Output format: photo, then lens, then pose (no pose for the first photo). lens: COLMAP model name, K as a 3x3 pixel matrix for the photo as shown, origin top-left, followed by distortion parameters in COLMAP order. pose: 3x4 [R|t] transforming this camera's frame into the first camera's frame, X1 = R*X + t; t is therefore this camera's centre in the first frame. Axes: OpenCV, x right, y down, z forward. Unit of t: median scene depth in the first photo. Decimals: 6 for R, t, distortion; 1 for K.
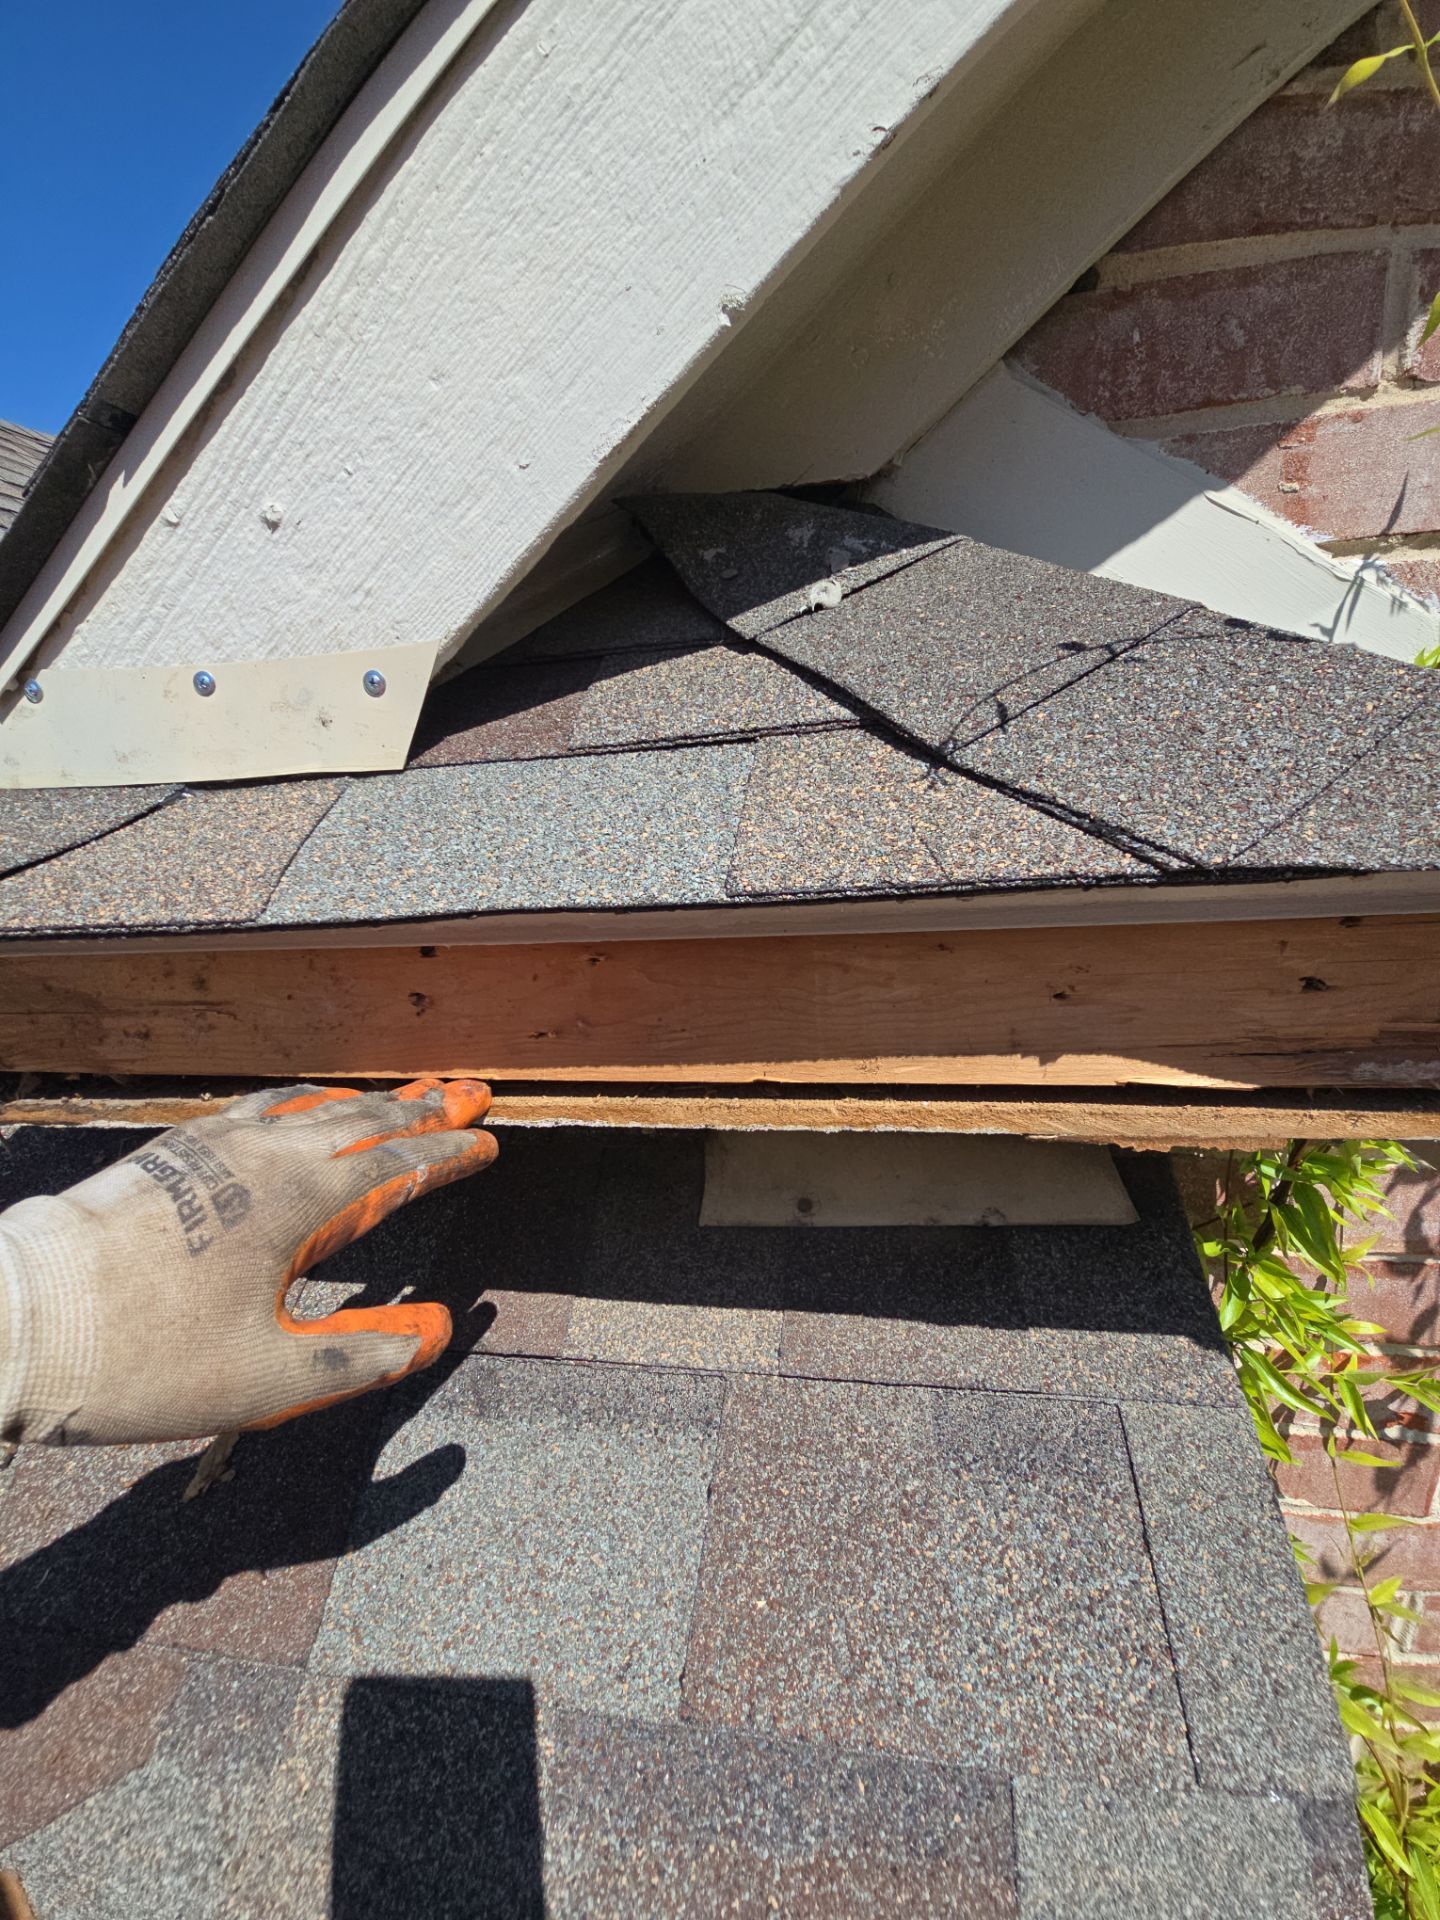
lens RADIAL K [[764.3, 0, 718.3], [0, 764.3, 969.3], [0, 0, 1]] dist [0.000103, -0.000088]
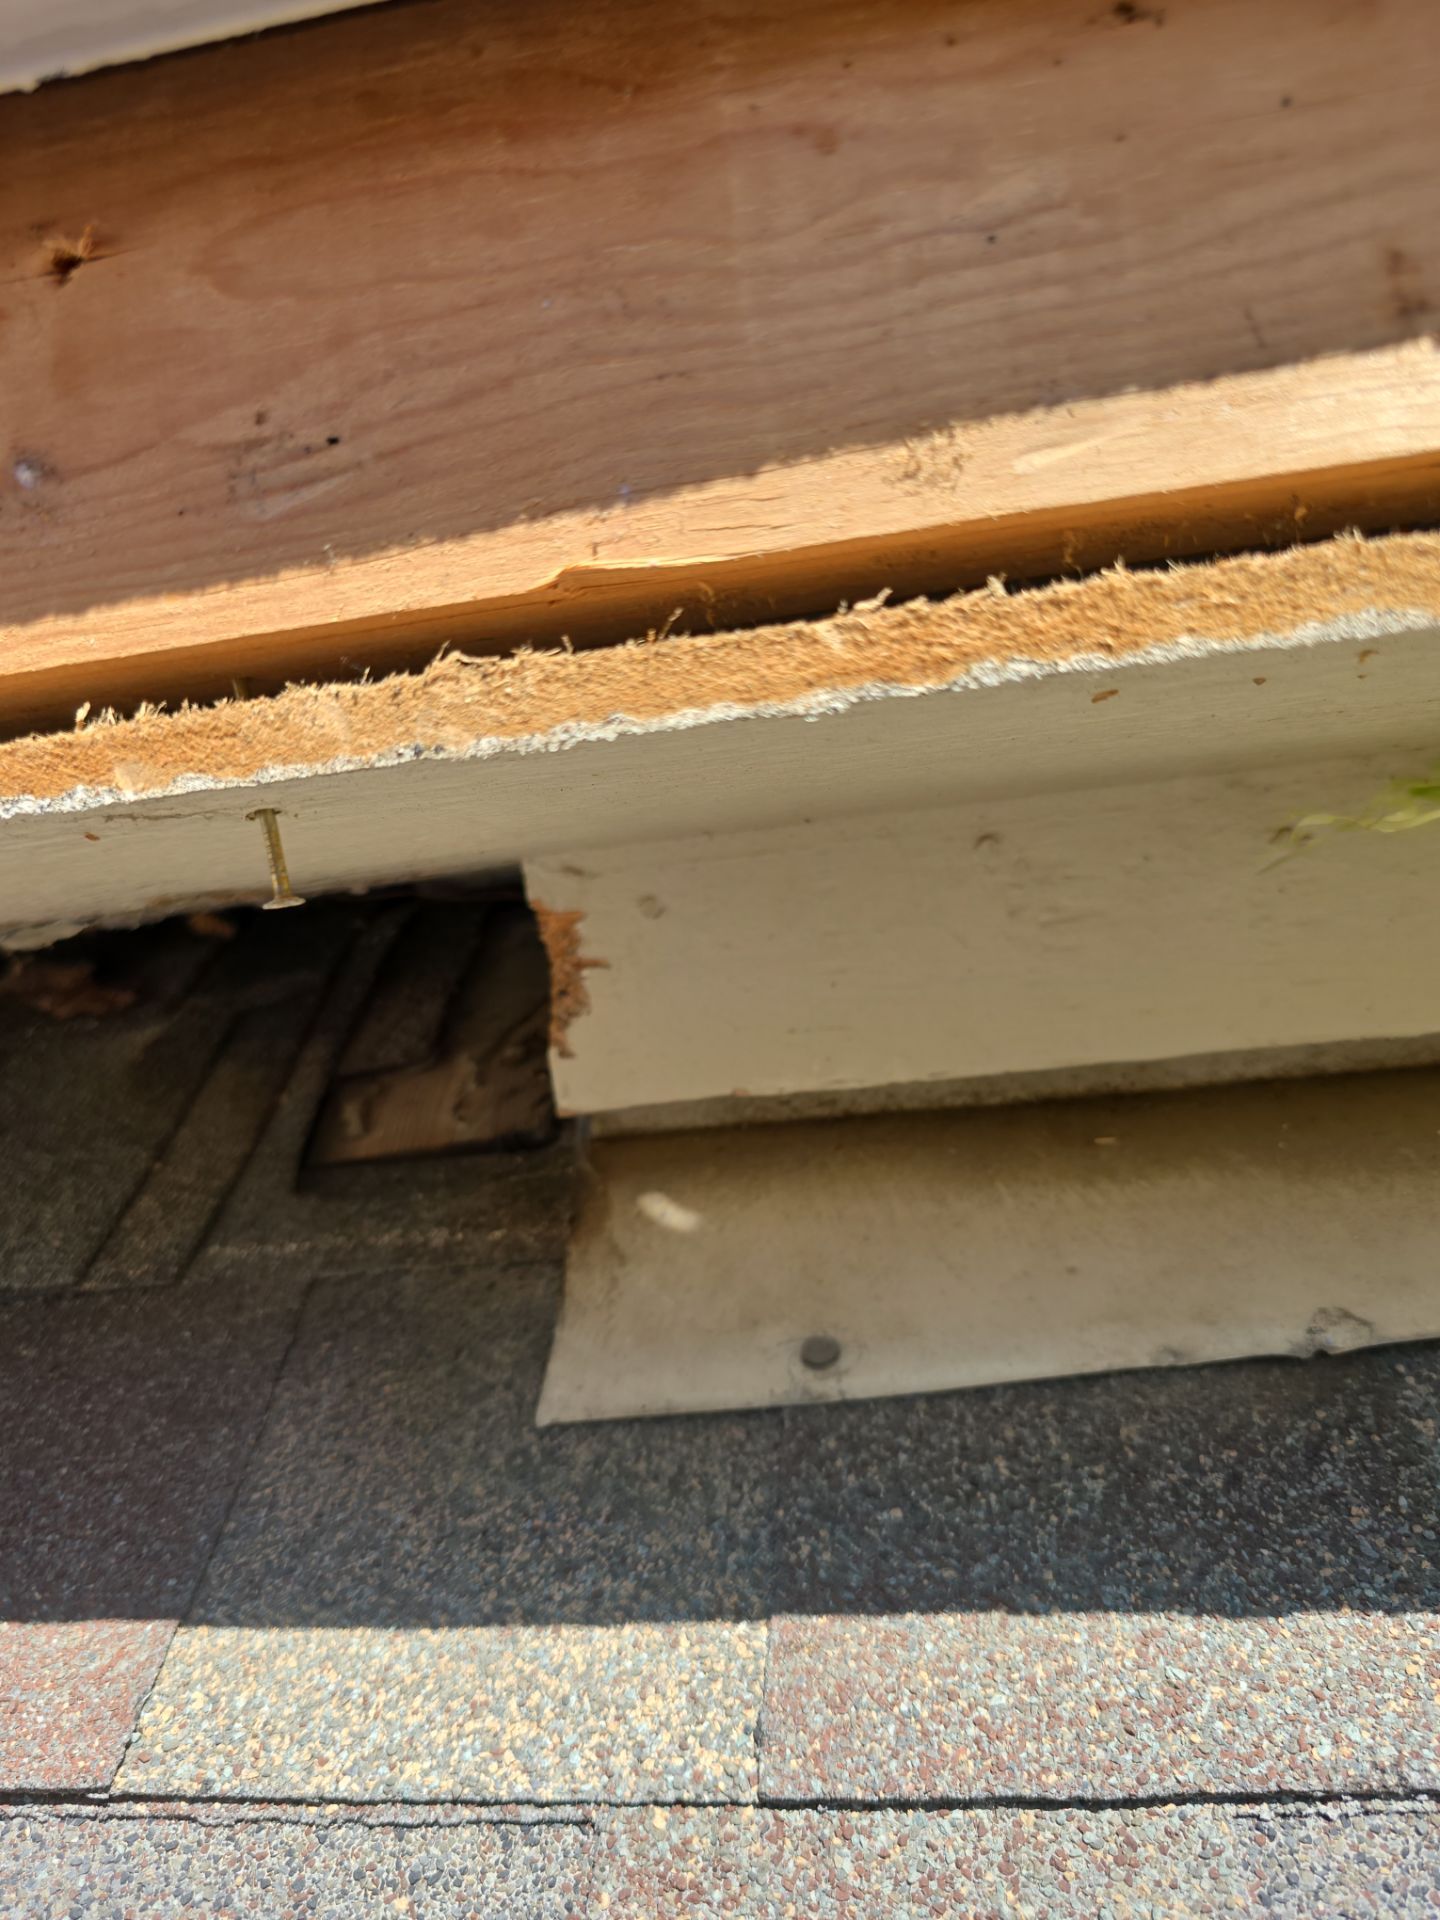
lens RADIAL K [[1383.7, 0, 681.2], [0, 1383.7, 959.4], [0, 0, 1]] dist [0.003987, -0.026255]
pose [[0.998803, -0.048850, 0.002634, 0.061478], [0.048356, 0.977698, -0.204374, 0.295049], [0.007408, 0.204257, 0.978889, 0.349859]]
